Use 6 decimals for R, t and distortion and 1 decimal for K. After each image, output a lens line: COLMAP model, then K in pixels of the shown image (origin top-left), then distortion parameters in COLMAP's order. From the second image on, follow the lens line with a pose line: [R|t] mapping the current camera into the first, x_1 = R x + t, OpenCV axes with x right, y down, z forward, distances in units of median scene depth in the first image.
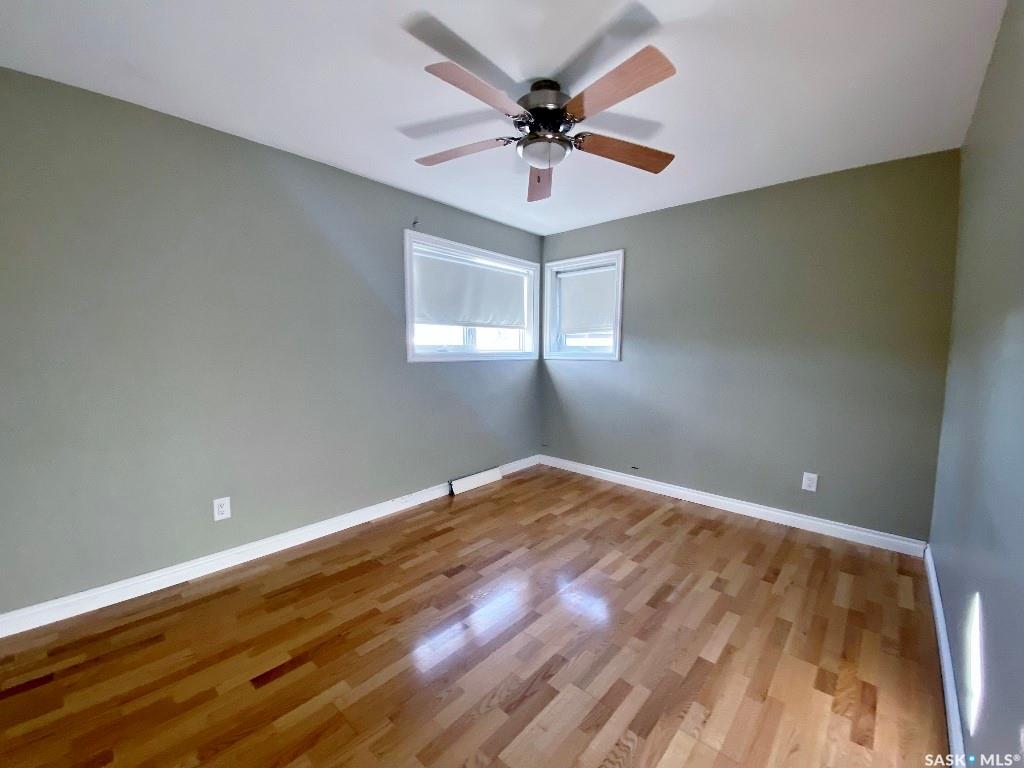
lens RADIAL K [[413.1, 0, 510.7], [0, 413.1, 382.6], [0, 0, 1]] dist [0.043554, -0.030415]
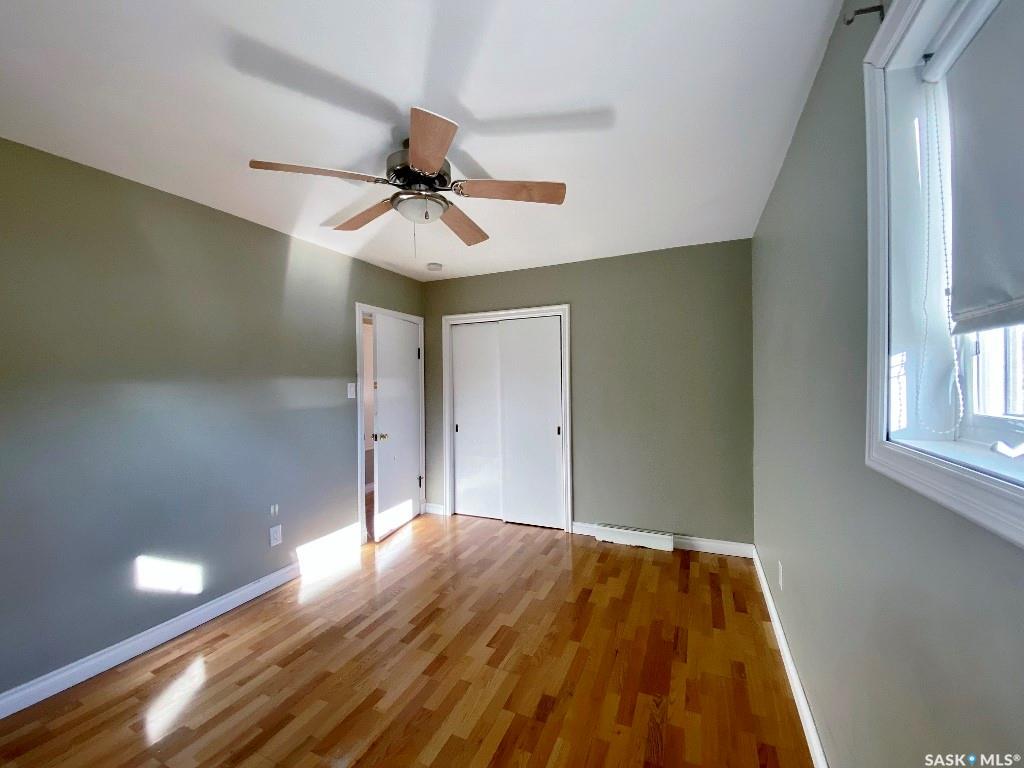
lens RADIAL K [[413.1, 0, 510.7], [0, 413.1, 382.6], [0, 0, 1]] dist [0.043554, -0.030415]
pose [[-0.948822, 0.009249, -0.315677, 0.183223], [-0.018232, 0.996300, 0.083989, -0.217044], [0.315286, 0.085446, -0.945142, 1.950251]]
